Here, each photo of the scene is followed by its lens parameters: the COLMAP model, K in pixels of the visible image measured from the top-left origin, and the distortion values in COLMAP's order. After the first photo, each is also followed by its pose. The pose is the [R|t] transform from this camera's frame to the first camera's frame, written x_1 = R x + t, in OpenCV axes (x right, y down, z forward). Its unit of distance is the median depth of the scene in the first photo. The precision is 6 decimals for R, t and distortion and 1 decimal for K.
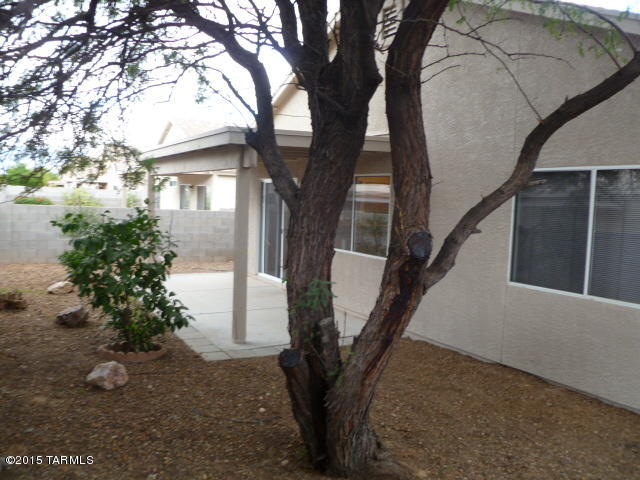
lens RADIAL K [[537.0, 0, 317.5], [0, 537.0, 238.9], [0, 0, 1]] dist [-0.081933, 0.027951]
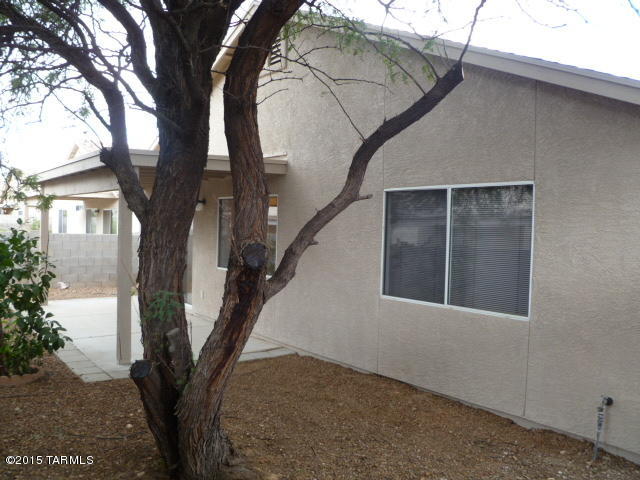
lens RADIAL K [[537.0, 0, 319.9], [0, 537.0, 240.5], [0, 0, 1]] dist [-0.081933, 0.027951]
pose [[0.990033, -0.011344, 0.140381, 0.140753], [0.017474, 0.998943, -0.042511, 0.023934], [-0.139750, 0.044541, 0.989184, -0.060827]]
